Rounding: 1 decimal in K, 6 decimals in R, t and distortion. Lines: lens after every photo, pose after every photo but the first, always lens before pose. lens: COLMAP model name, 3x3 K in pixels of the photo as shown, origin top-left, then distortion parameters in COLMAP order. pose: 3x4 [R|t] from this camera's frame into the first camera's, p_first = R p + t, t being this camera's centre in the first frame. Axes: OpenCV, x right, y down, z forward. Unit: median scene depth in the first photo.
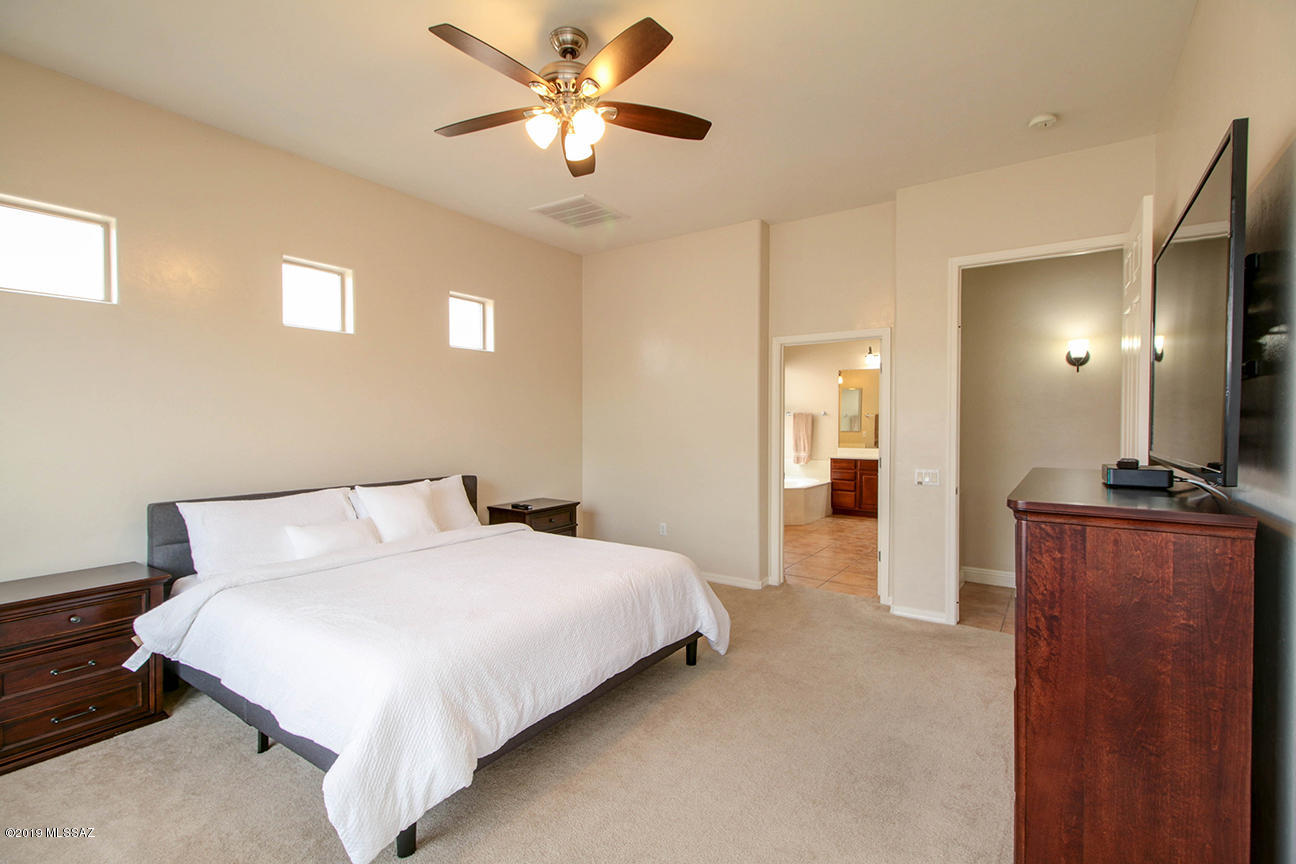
lens RADIAL K [[593.4, 0, 656.3], [0, 593.4, 431.5], [0, 0, 1]] dist [0.011366, -0.003991]
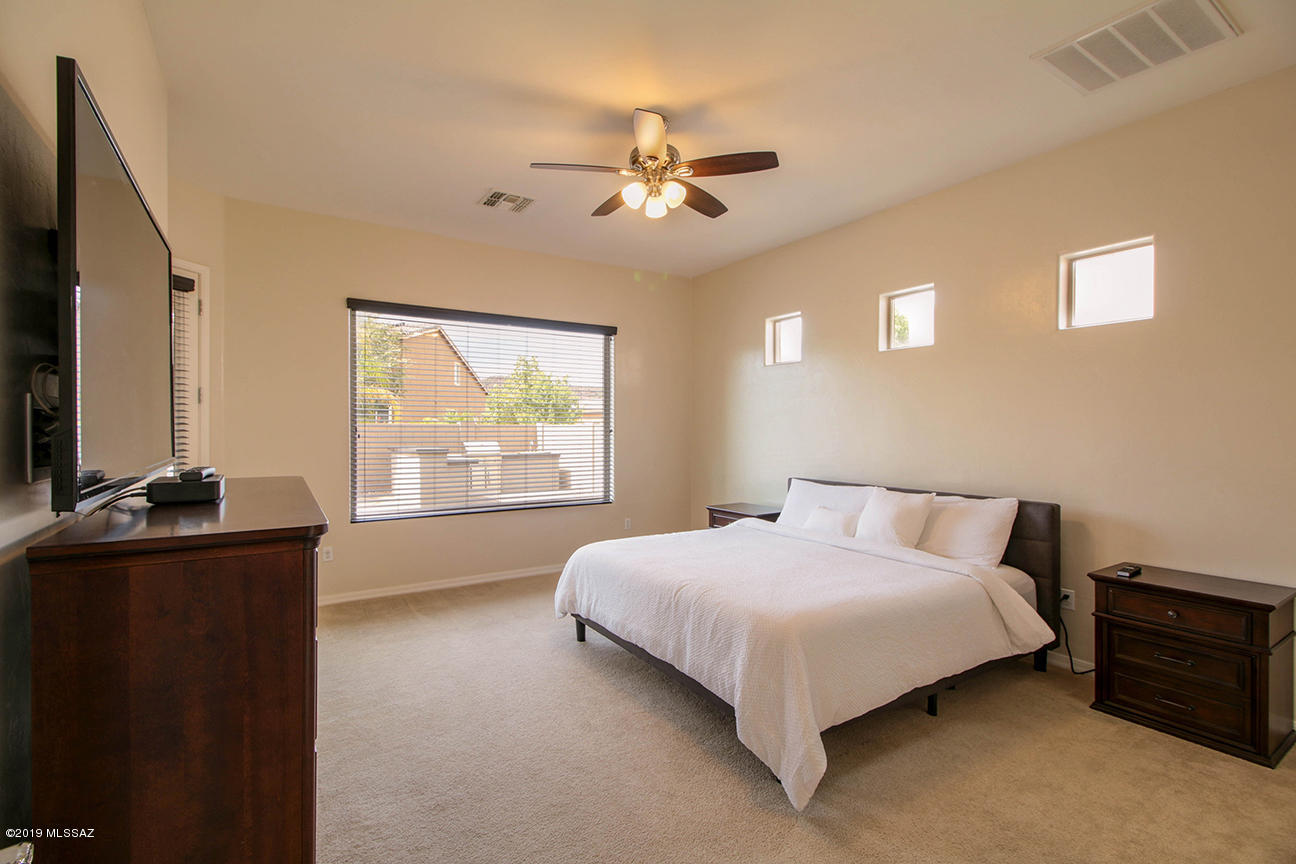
lens RADIAL K [[593.4, 0, 649.0], [0, 593.4, 434.5], [0, 0, 1]] dist [0.011366, -0.003991]
pose [[-0.406043, 0.011753, -0.913778, 0.730174], [-0.015824, 0.999677, 0.019889, -0.022501], [0.913717, 0.022536, -0.405726, 1.098052]]
